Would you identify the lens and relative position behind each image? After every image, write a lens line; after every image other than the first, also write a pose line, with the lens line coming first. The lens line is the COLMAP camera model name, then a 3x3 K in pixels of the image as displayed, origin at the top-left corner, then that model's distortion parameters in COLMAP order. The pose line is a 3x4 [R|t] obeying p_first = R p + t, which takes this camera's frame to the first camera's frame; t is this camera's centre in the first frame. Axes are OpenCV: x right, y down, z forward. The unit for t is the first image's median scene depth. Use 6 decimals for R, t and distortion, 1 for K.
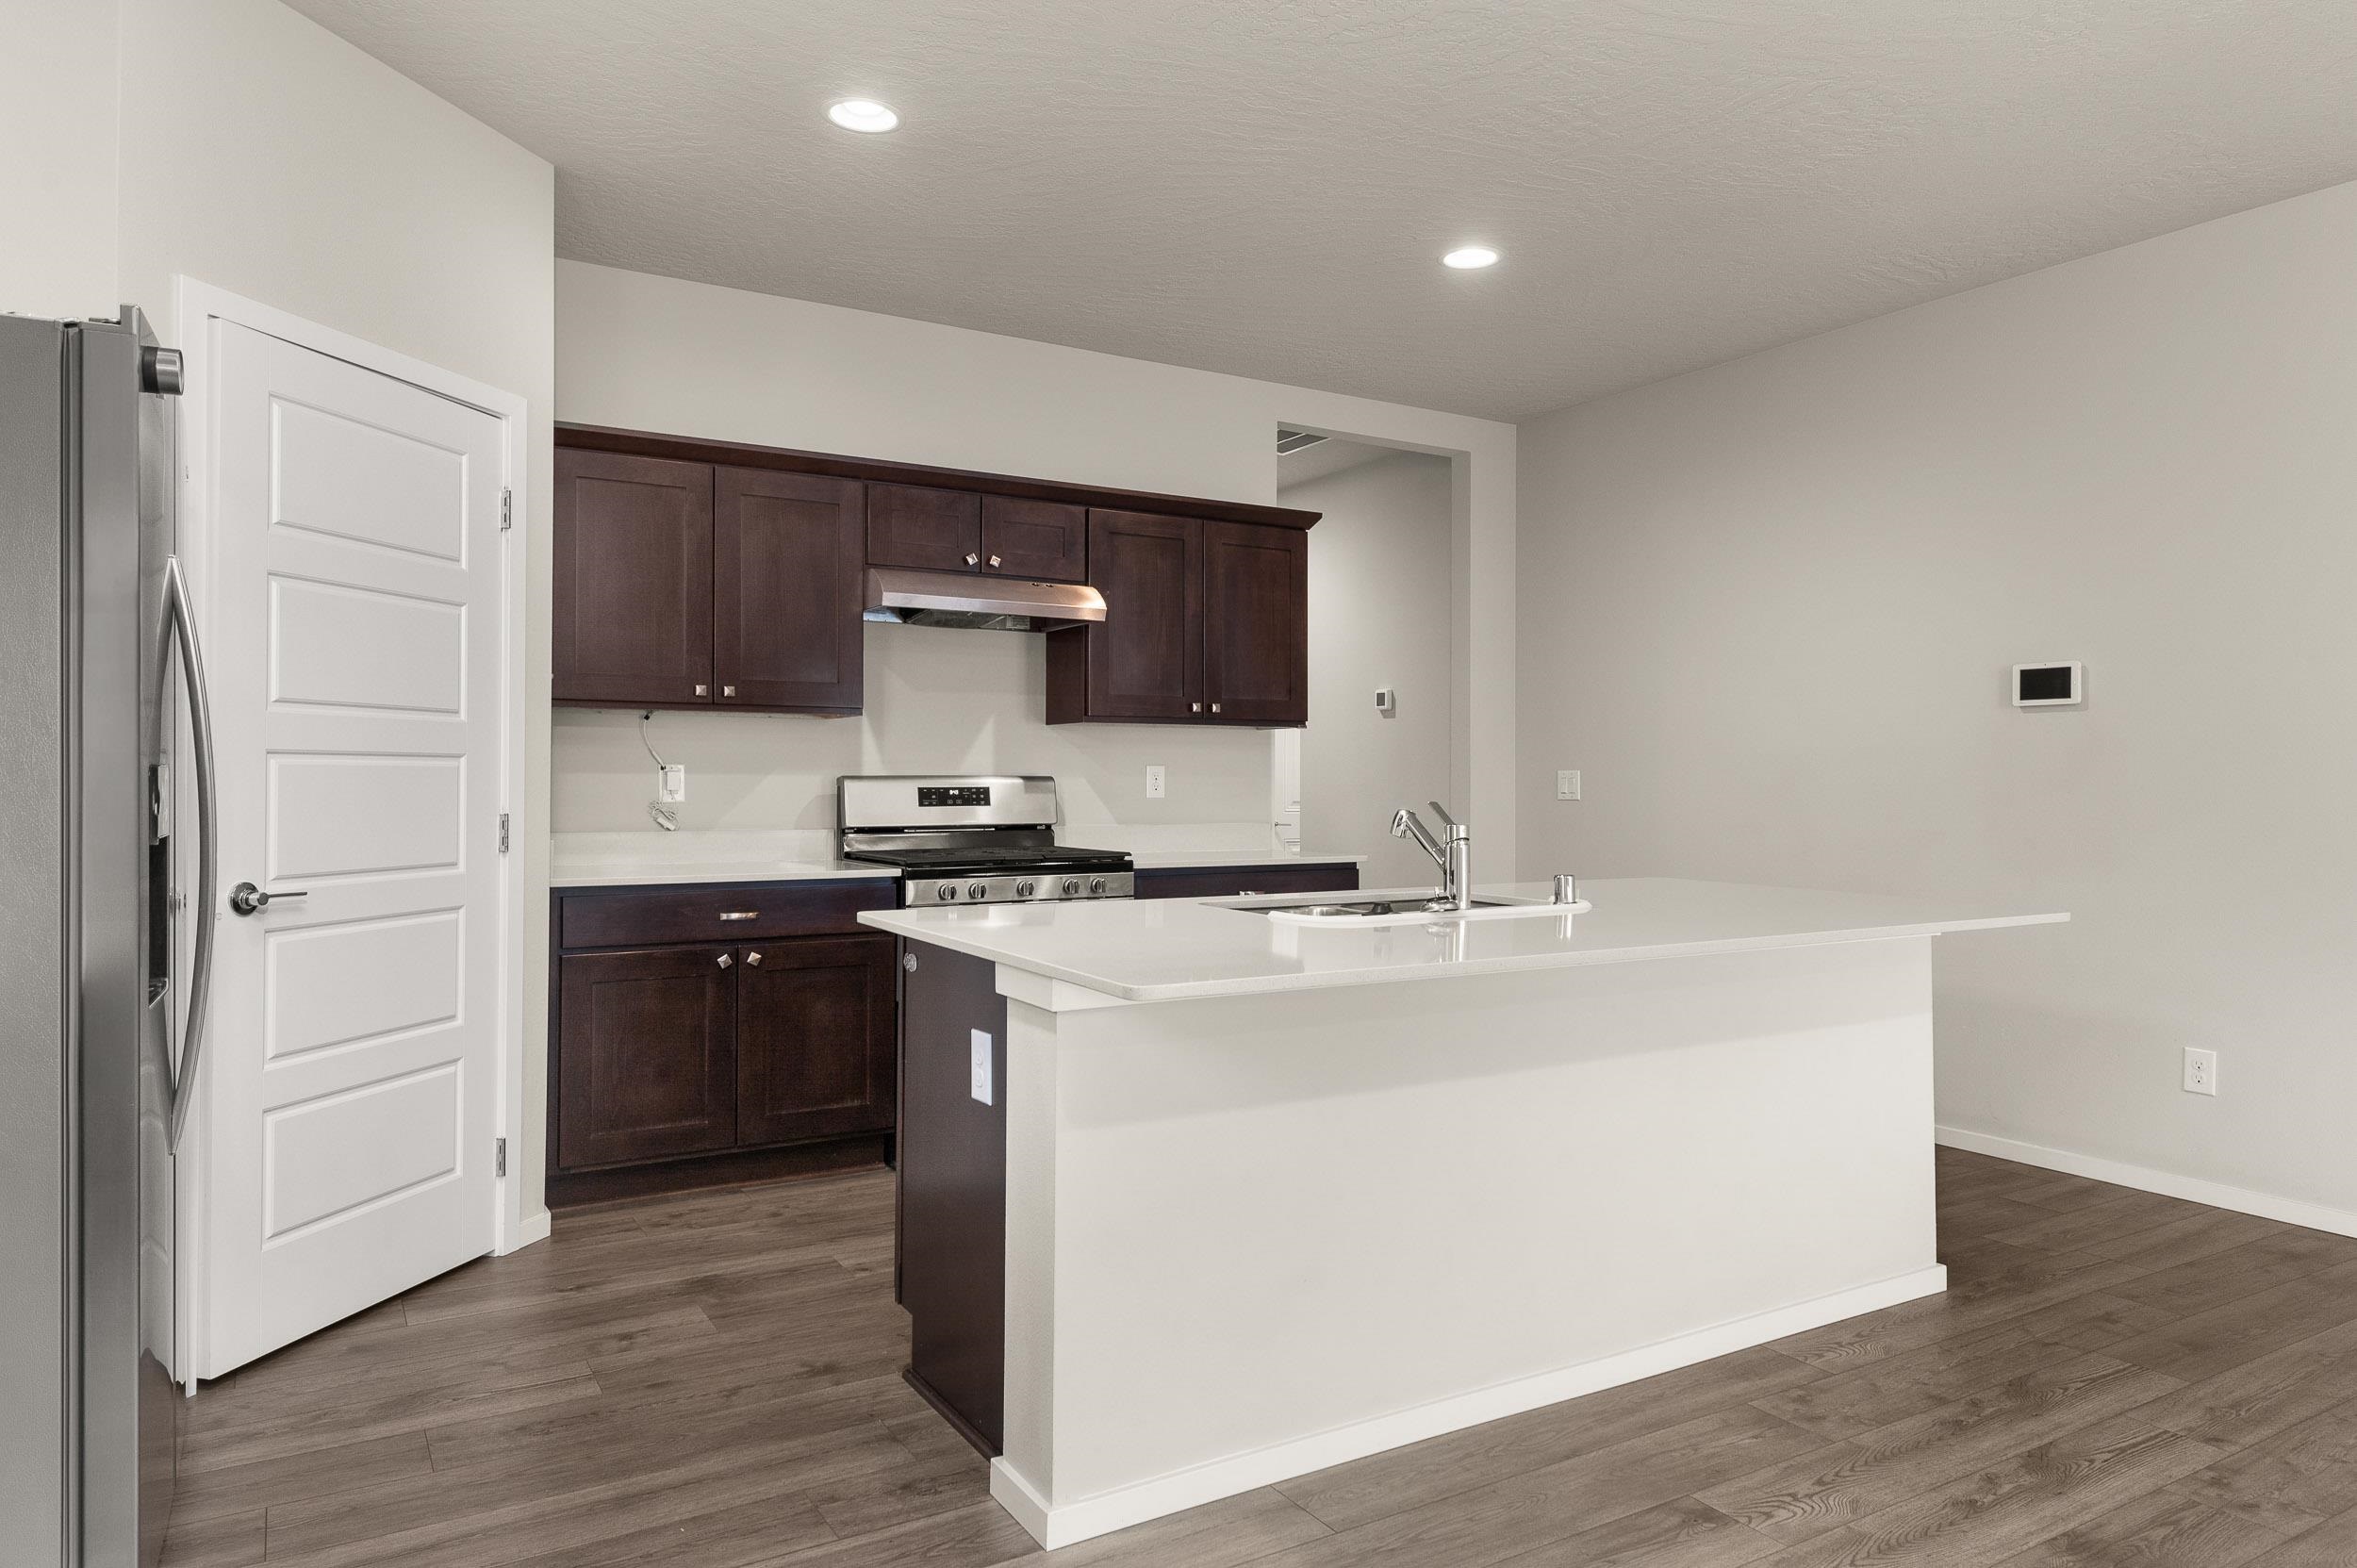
lens RADIAL K [[1530.0, 0, 1255.5], [0, 1530.0, 751.9], [0, 0, 1]] dist [0.002542, -0.001848]
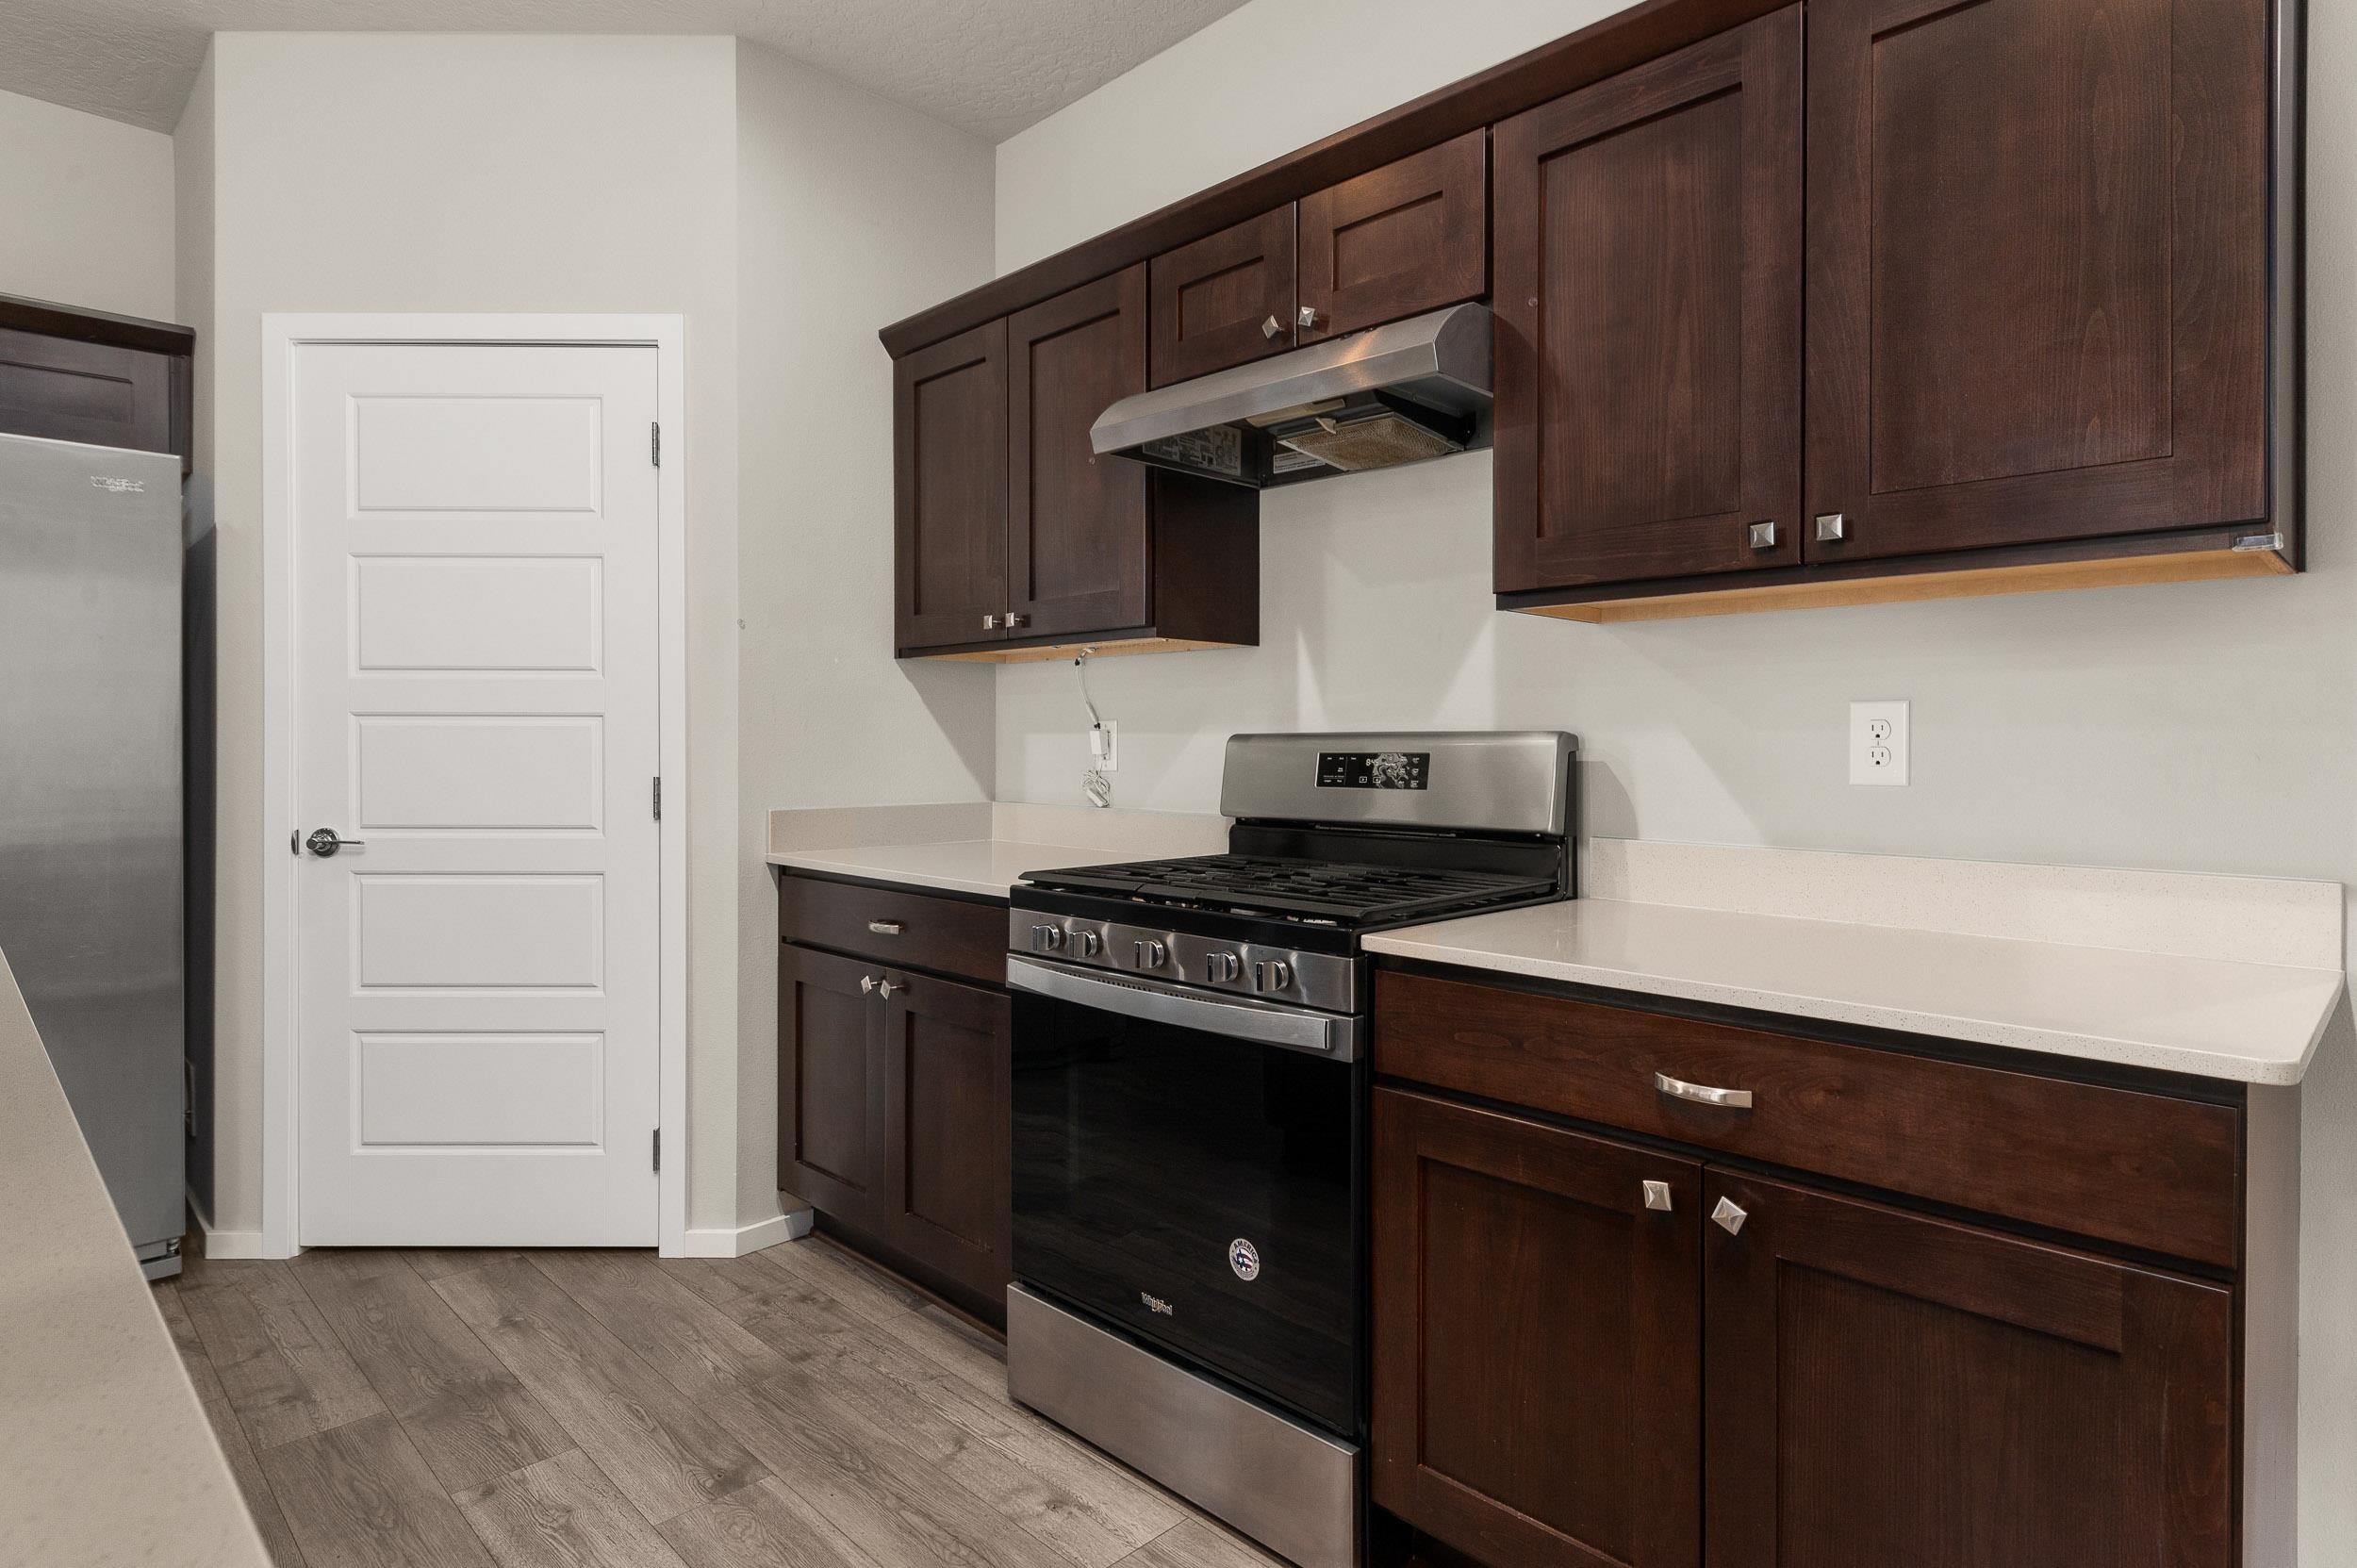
lens RADIAL K [[1264.4, 0, 1184.7], [0, 1264.4, 747.9], [0, 0, 1]] dist [0.004160, 0.000108]
pose [[0.209589, -0.000410, -0.977790, 0.284729], [0.016107, 0.999866, 0.003033, 0.022835], [0.977657, -0.016385, 0.209567, 1.017874]]
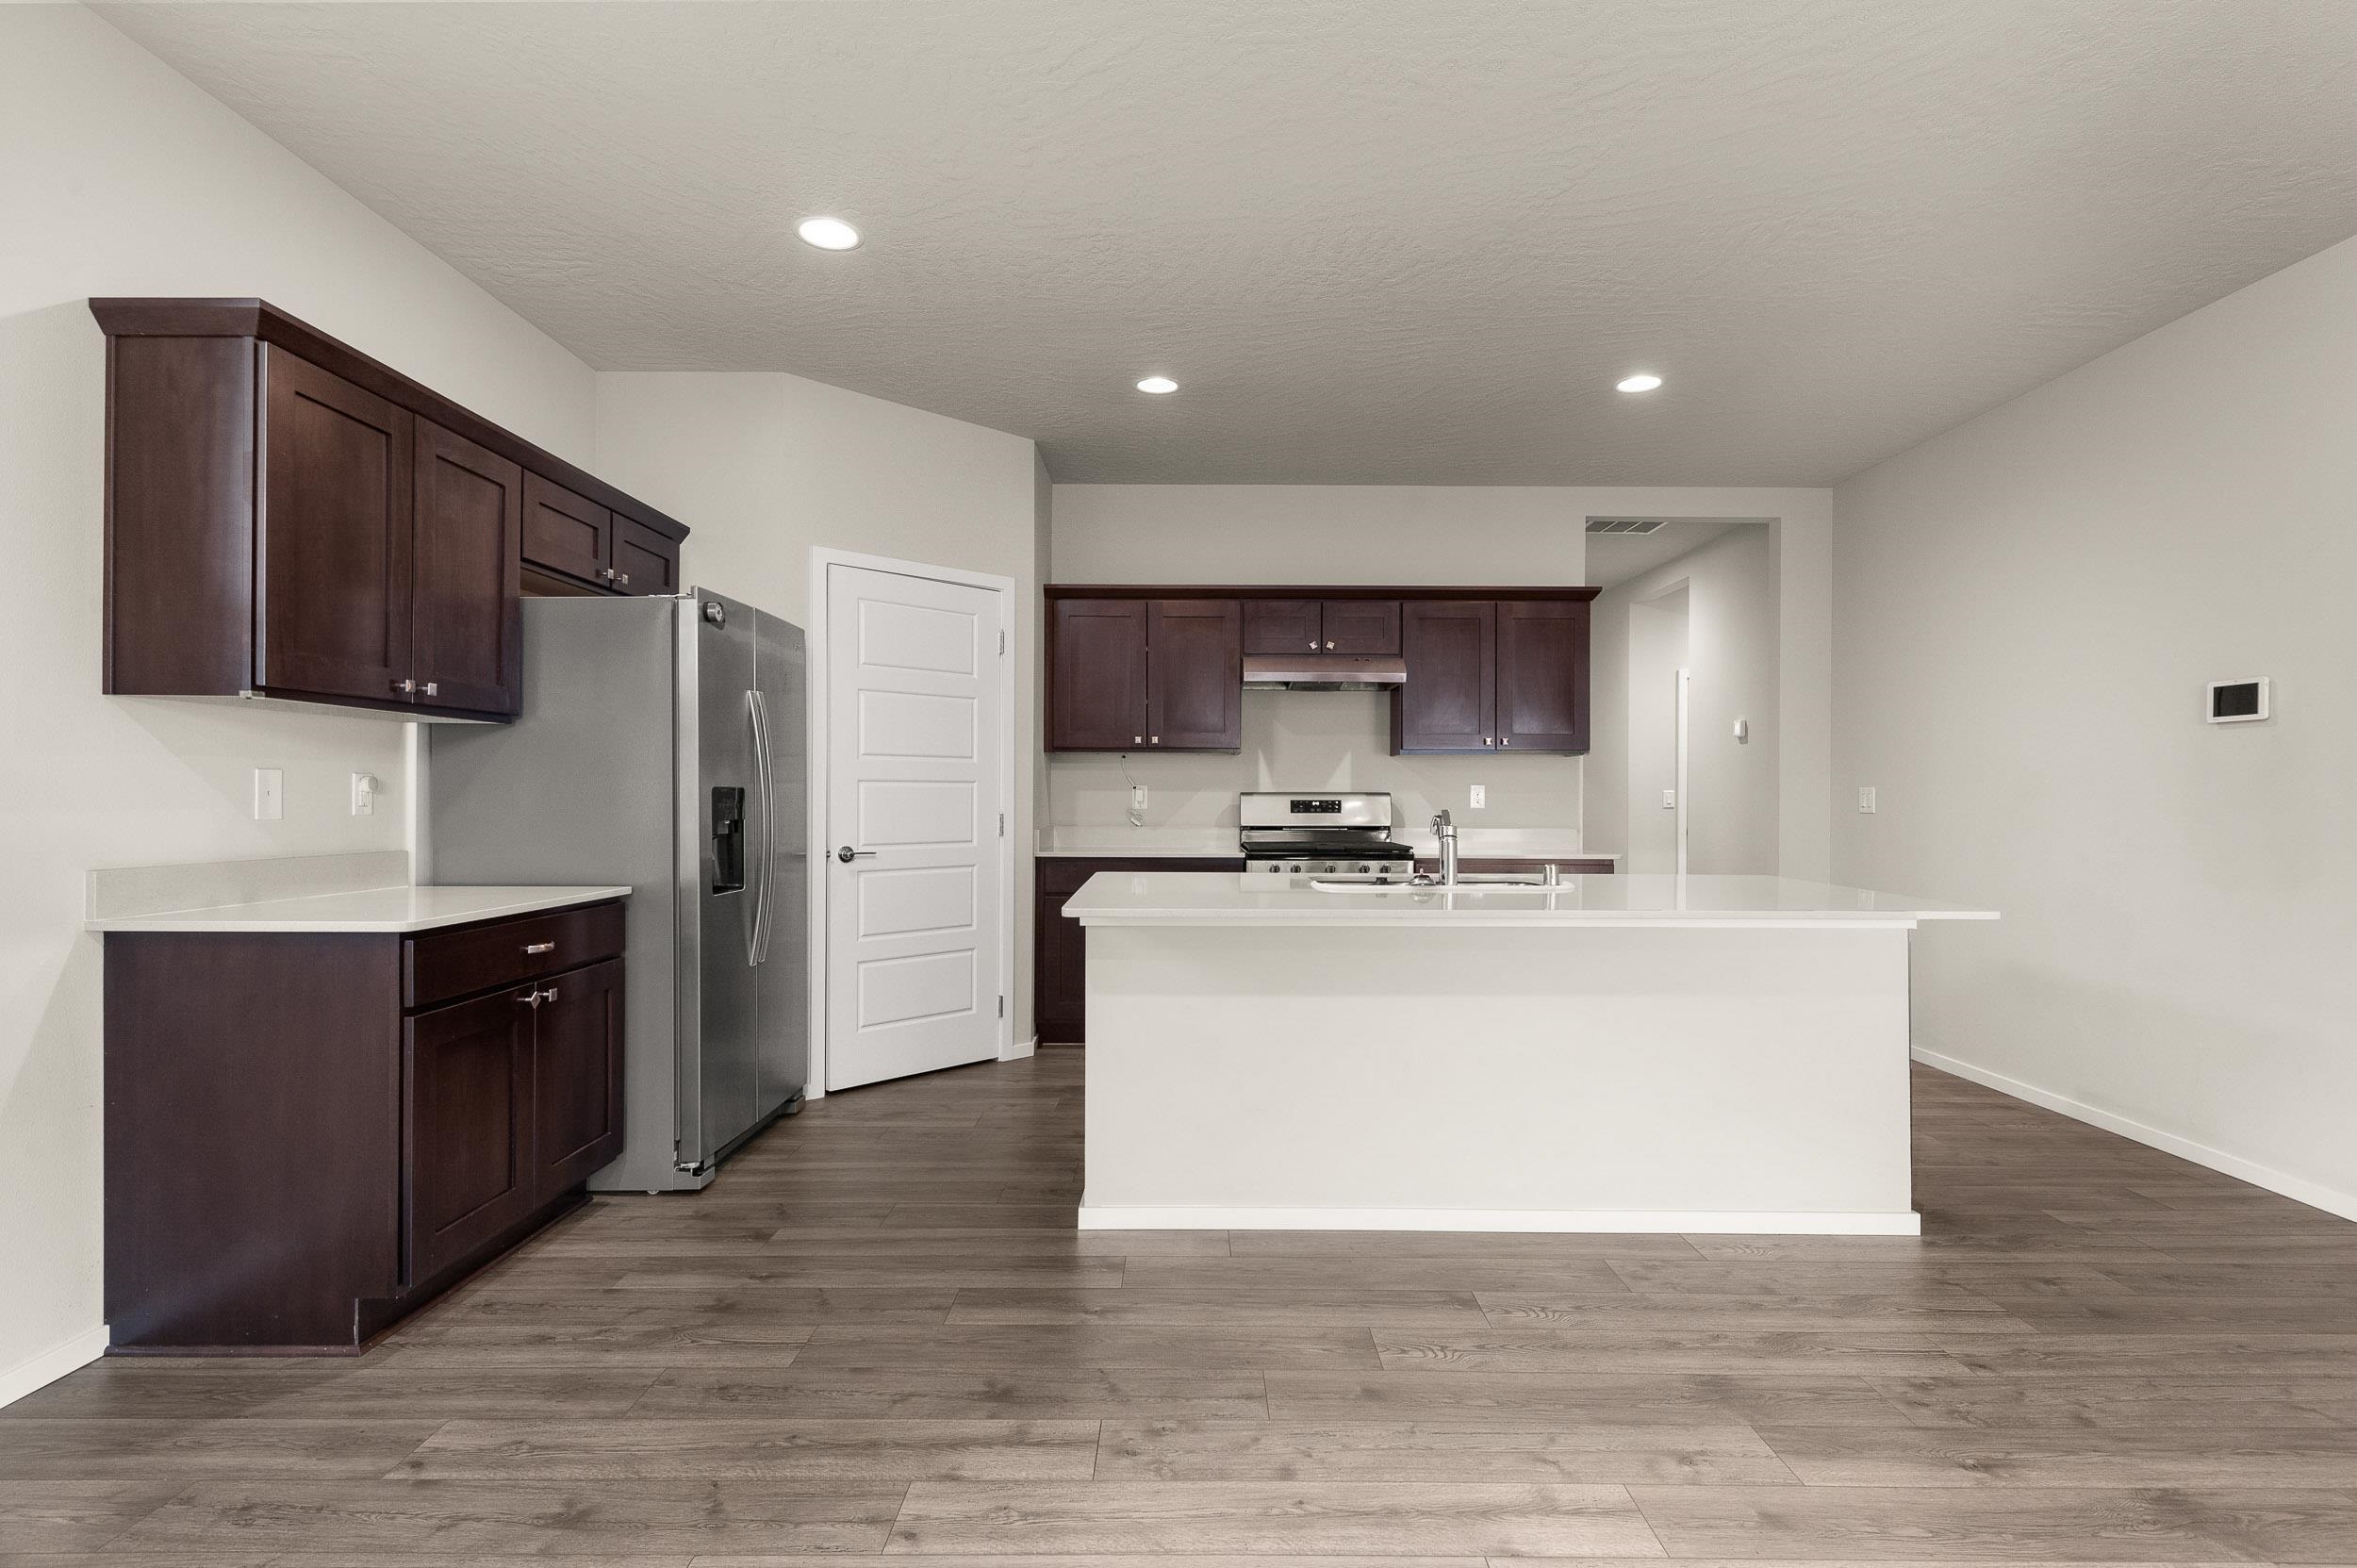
lens RADIAL K [[1202.8, 0, 1184.4], [0, 1202.8, 790.4], [0, 0, 1]] dist [0.021168, -0.014066]
pose [[0.841114, -0.002196, -0.540853, 0.395409], [0.009418, 0.999900, 0.010586, 0.000243], [0.540776, -0.013997, 0.841050, -0.055276]]
